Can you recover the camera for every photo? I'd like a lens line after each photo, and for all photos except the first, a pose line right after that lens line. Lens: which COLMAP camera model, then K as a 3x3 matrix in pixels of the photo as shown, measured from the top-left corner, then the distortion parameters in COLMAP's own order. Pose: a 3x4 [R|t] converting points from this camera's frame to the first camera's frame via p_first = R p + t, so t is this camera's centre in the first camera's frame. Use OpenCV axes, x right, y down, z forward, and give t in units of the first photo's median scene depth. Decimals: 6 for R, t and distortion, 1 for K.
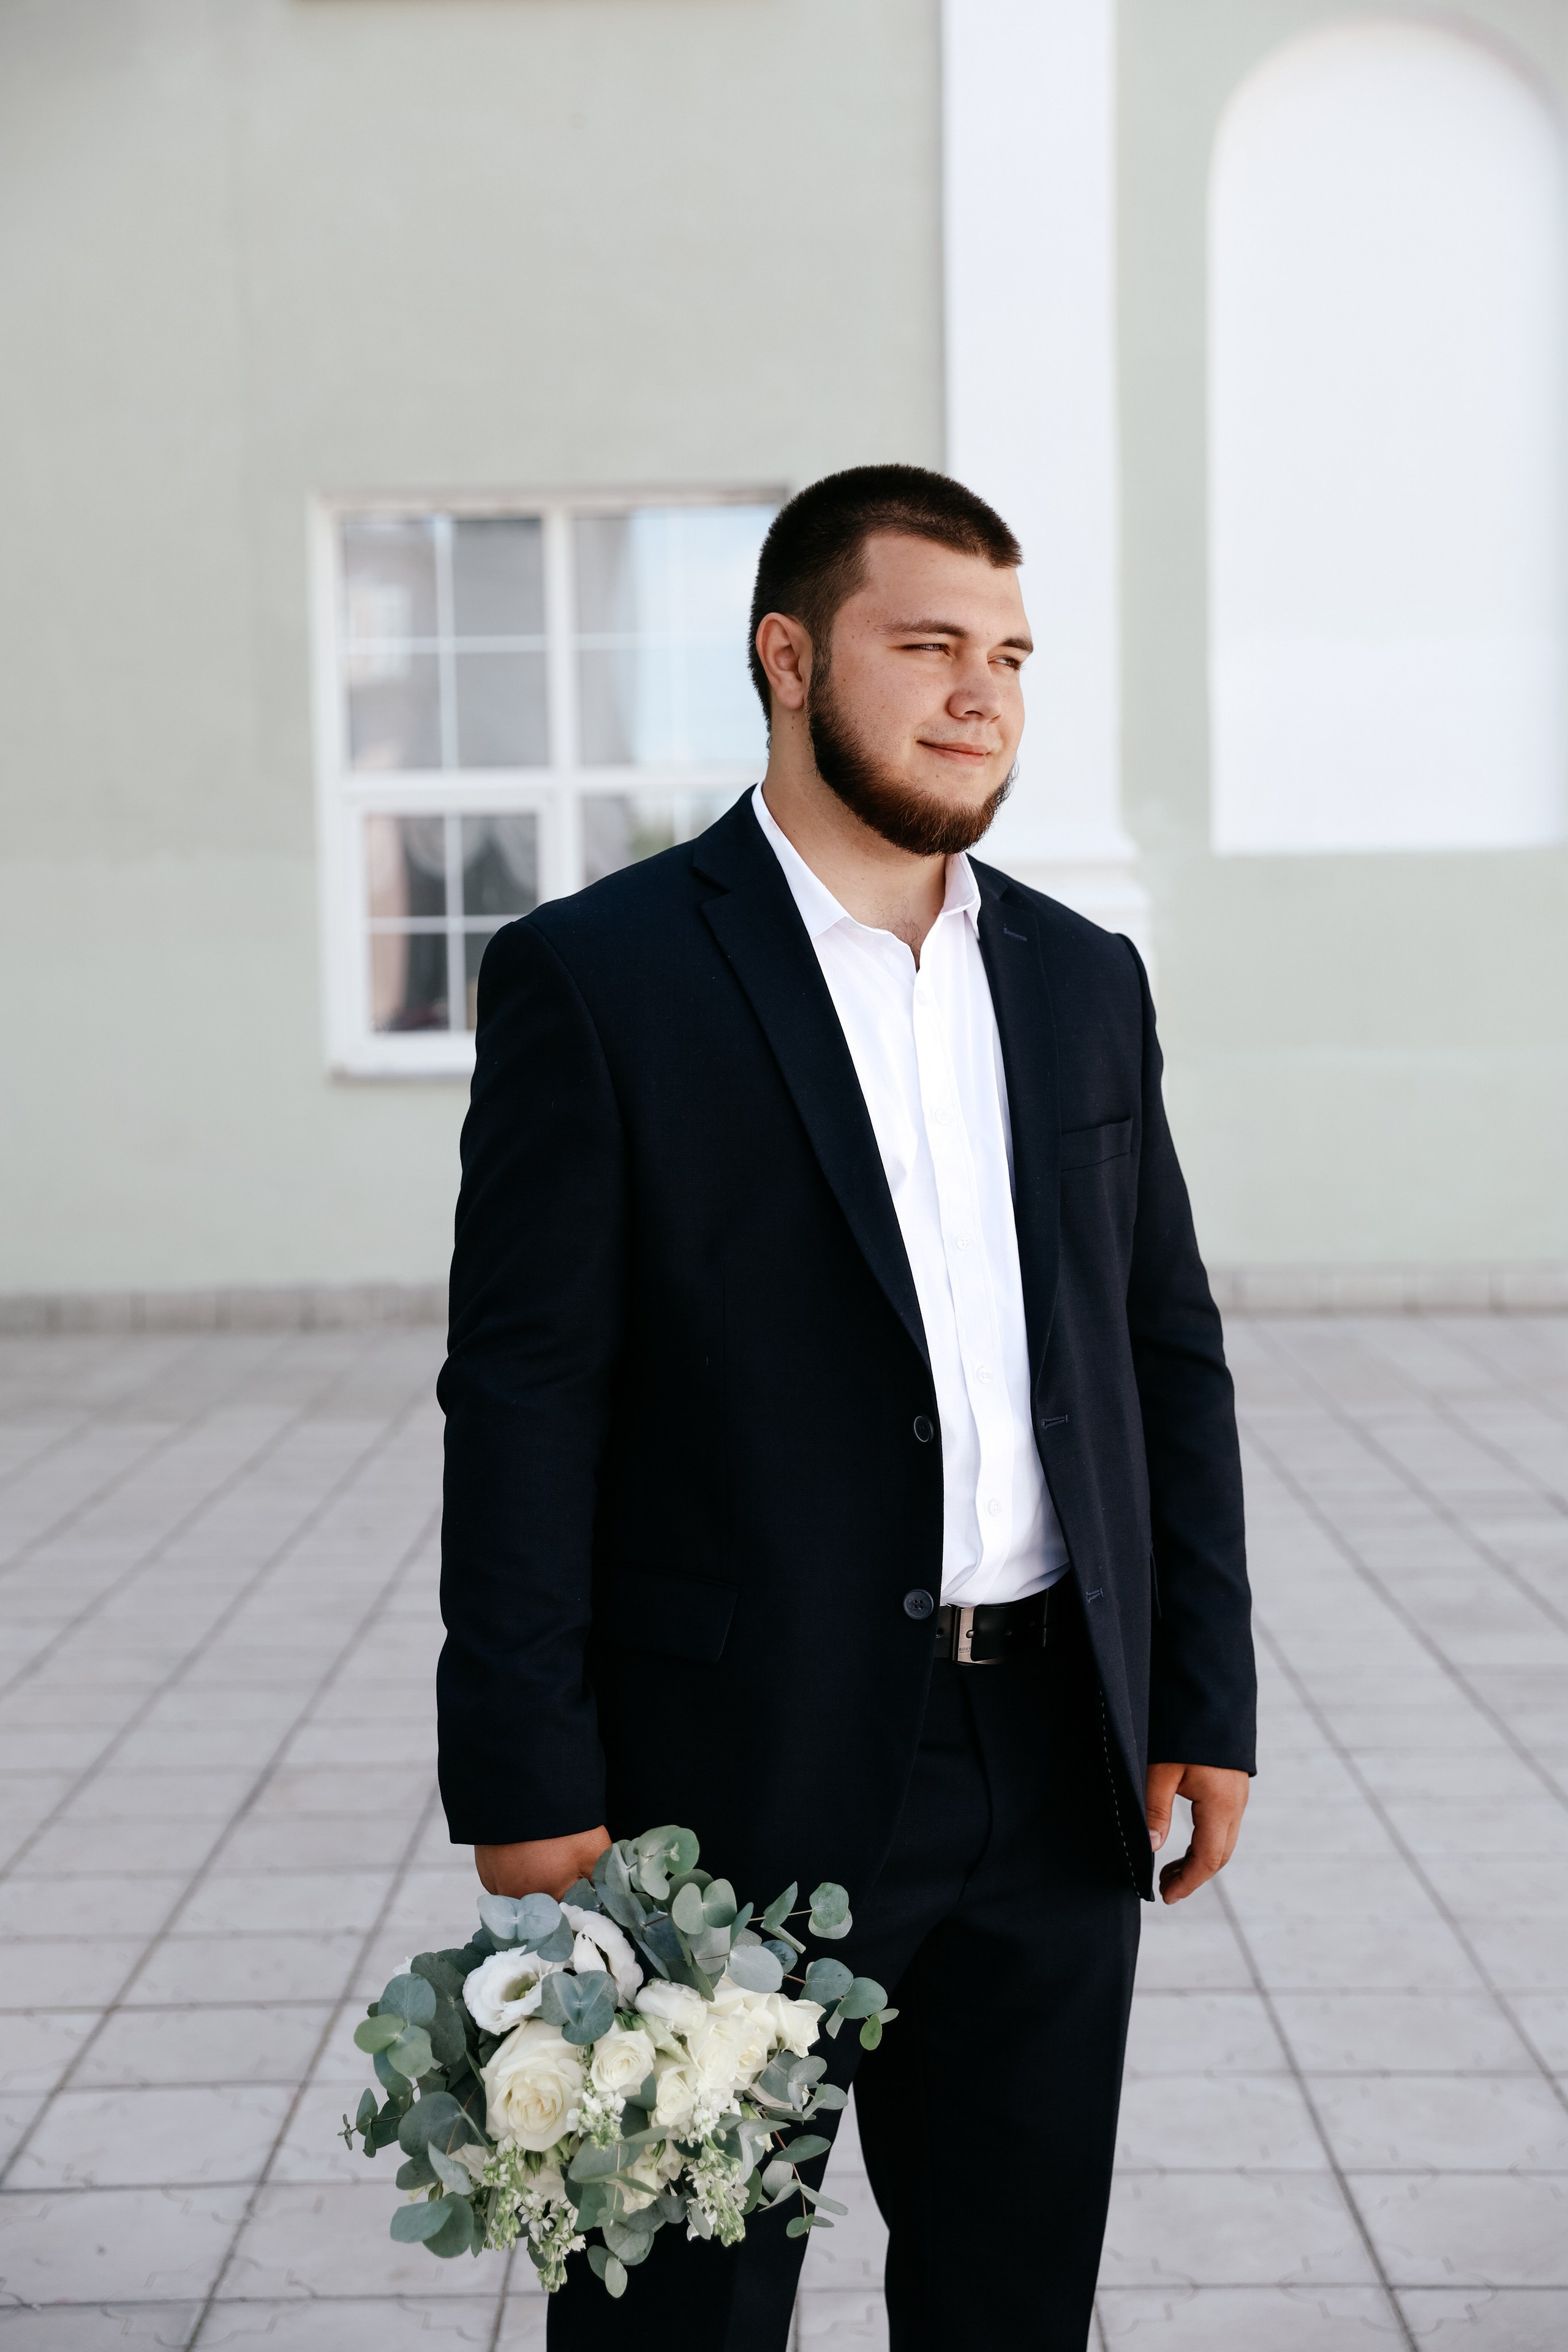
lens RADIAL K [[3247.0, 0, 784.0], [0, 3247.0, 1176.0], [0, 0, 1]] dist [0.089949, 0.034091]
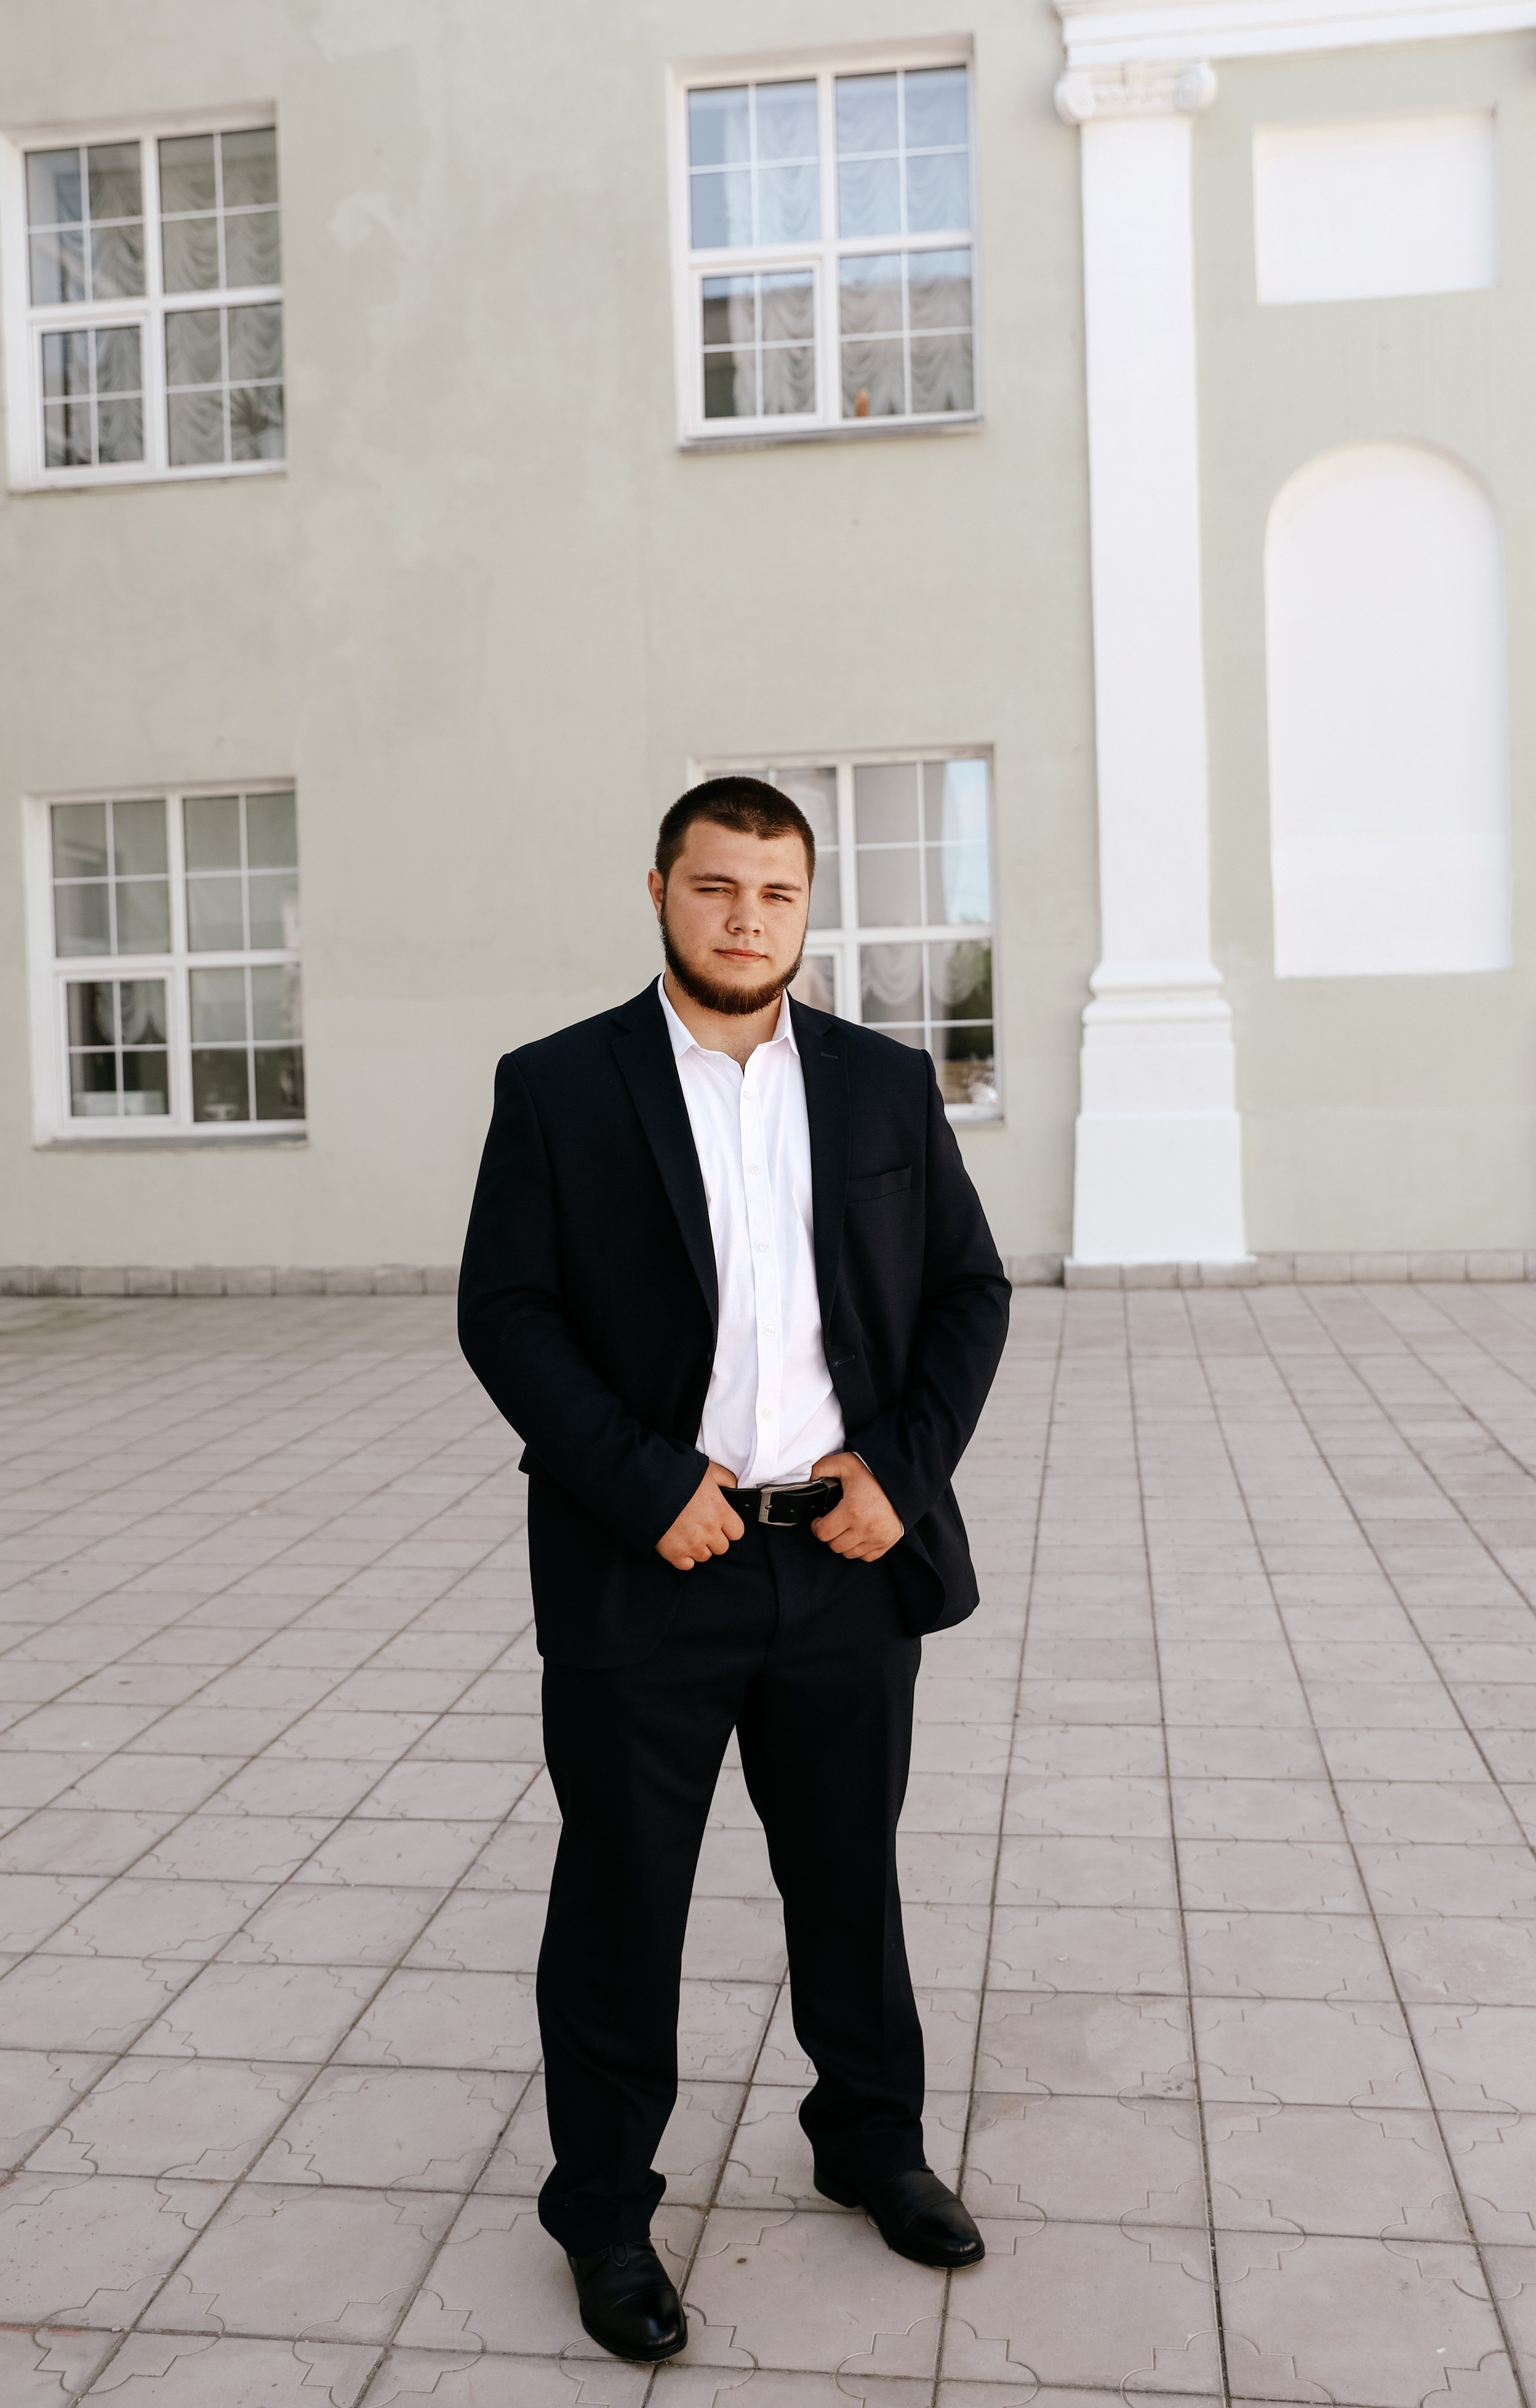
lens RADIAL K [[2142.9, 0, 774.8], [0, 2142.9, 1075.4], [0, 0, 1]] dist [-0.067147, 0.097323]
pose [[0.991473, -0.007961, -0.130071, 0.105996], [0.001063, 0.998593, -0.053014, -0.004638], [0.130310, 0.052424, 0.990086, -0.037994]]
